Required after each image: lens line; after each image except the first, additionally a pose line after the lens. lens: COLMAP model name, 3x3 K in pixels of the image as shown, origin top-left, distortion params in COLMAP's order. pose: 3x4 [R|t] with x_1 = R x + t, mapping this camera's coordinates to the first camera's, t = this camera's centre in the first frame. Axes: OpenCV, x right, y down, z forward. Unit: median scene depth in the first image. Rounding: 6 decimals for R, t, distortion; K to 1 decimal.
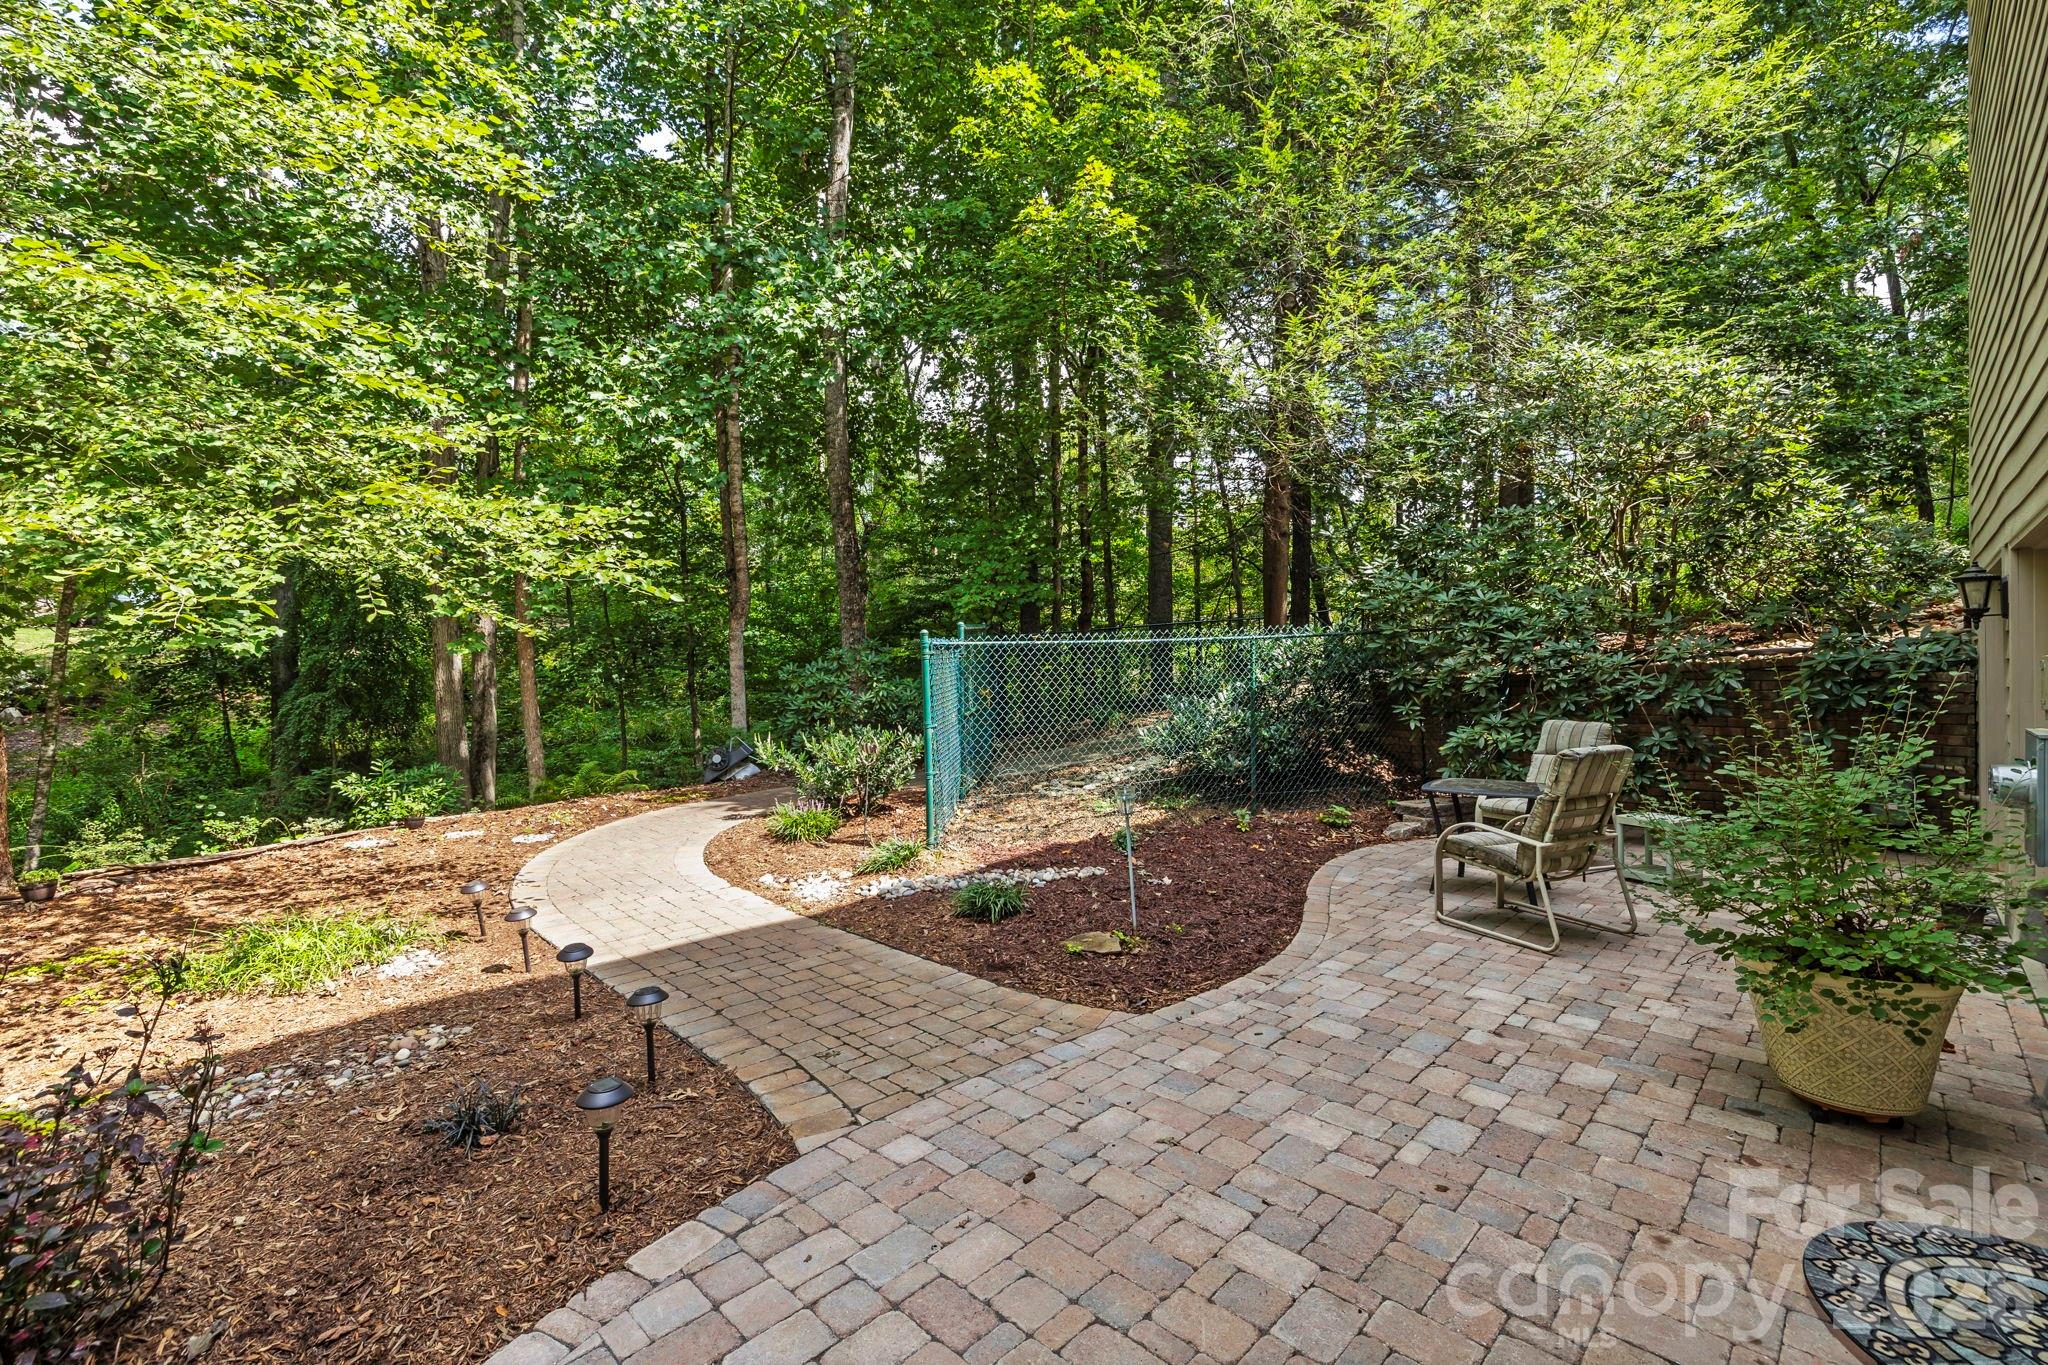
lens RADIAL K [[877.5, 0, 1010.9], [0, 877.5, 670.2], [0, 0, 1]] dist [-0.000385, 0.000047]
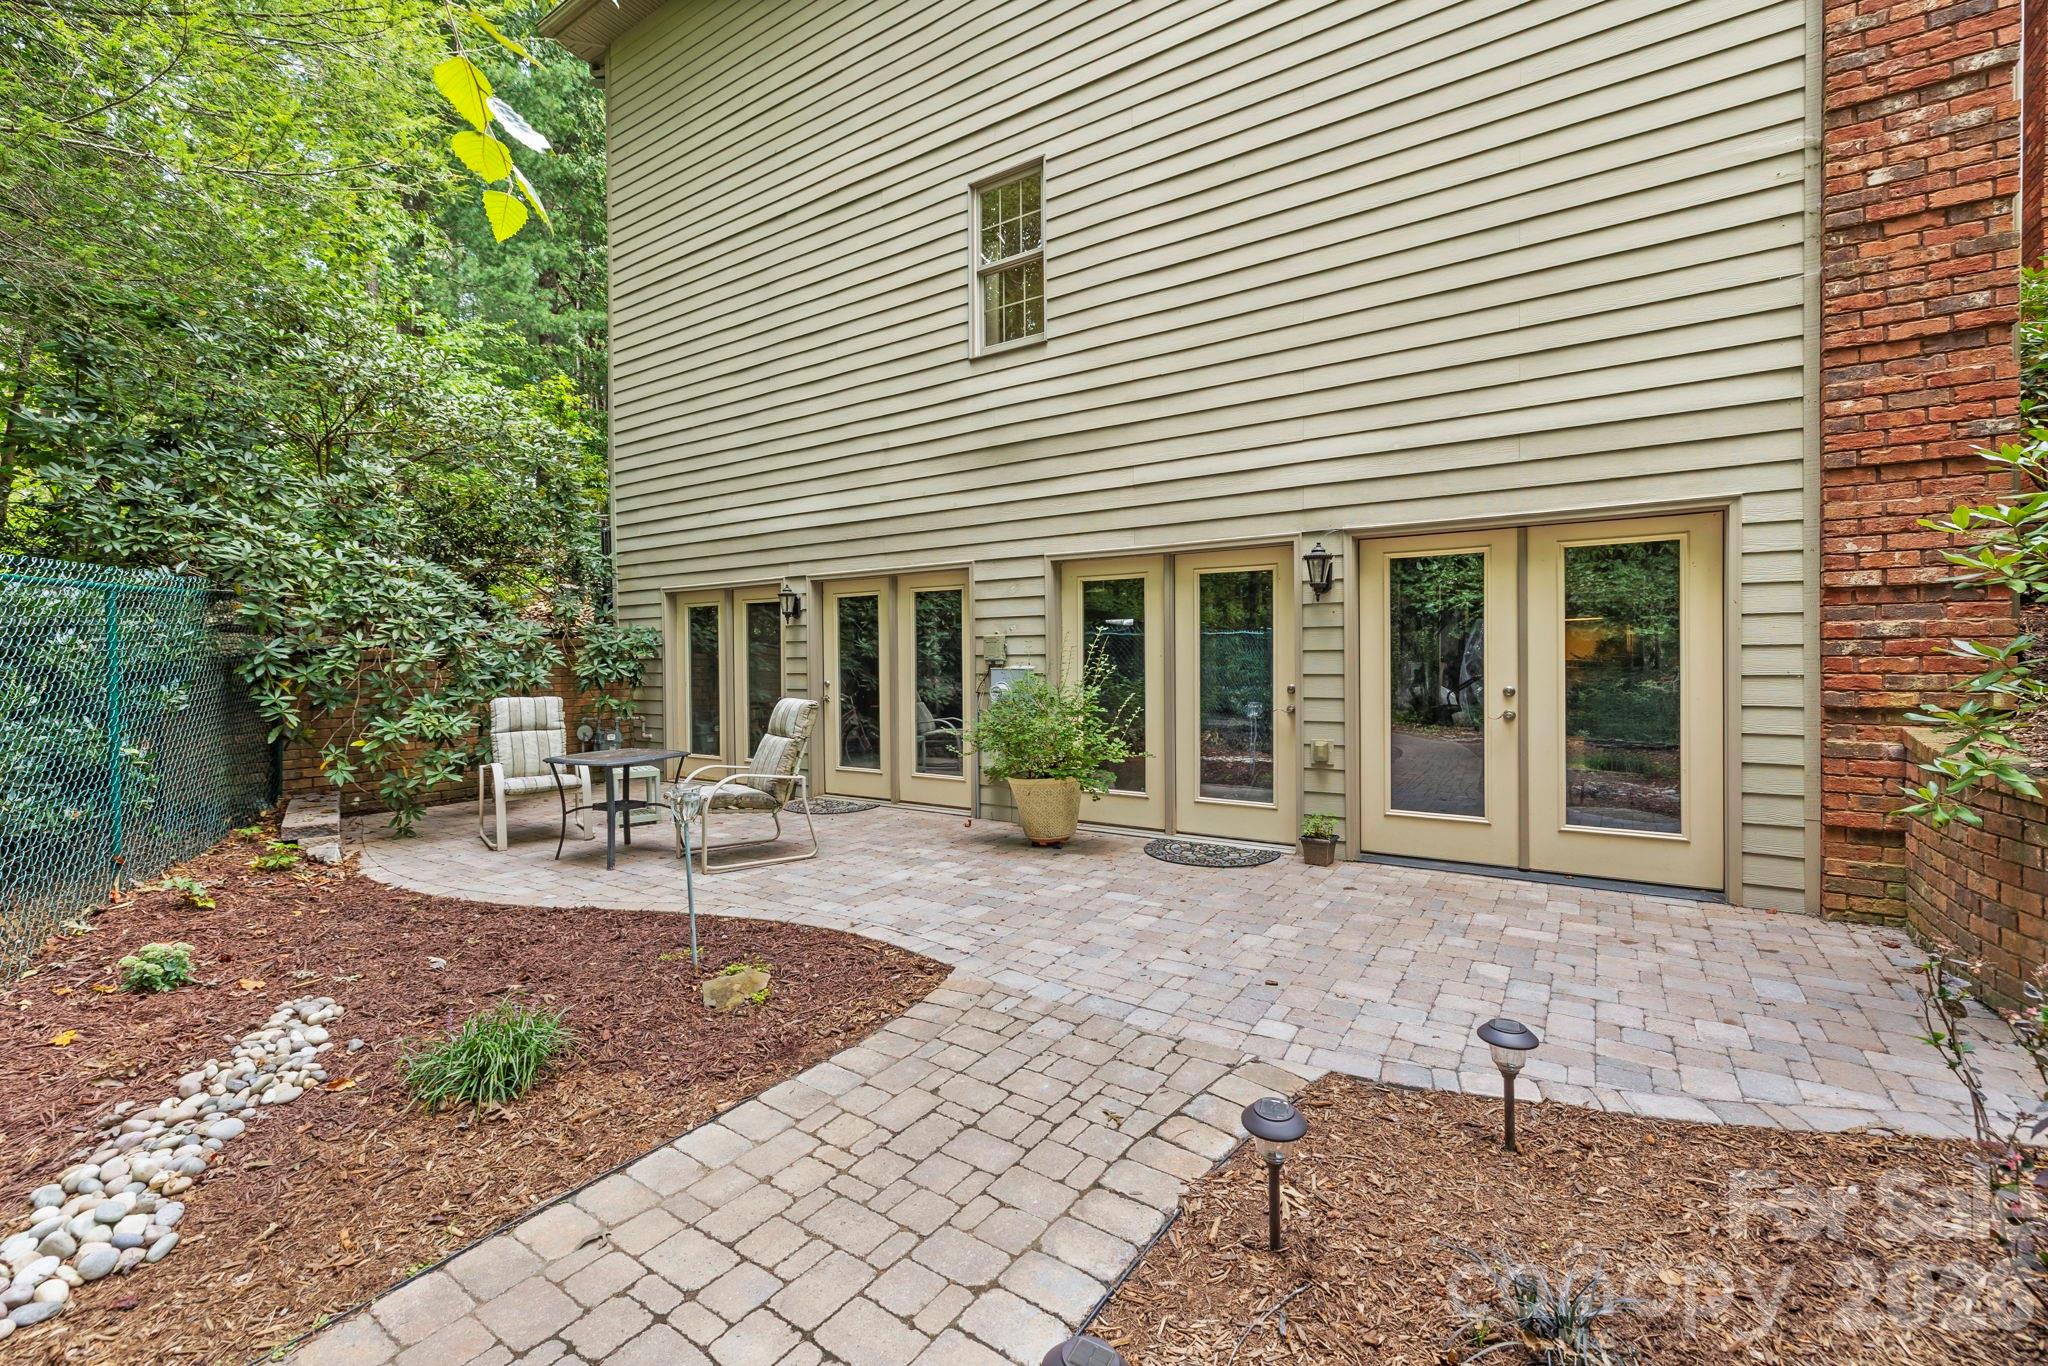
lens RADIAL K [[877.5, 0, 1010.9], [0, 877.5, 670.7], [0, 0, 1]] dist [-0.000385, 0.000047]
pose [[-0.192489, -0.008247, 0.981264, -0.930607], [0.014631, 0.999829, 0.011273, 0.042198], [-0.981190, 0.016527, -0.192335, 1.222874]]
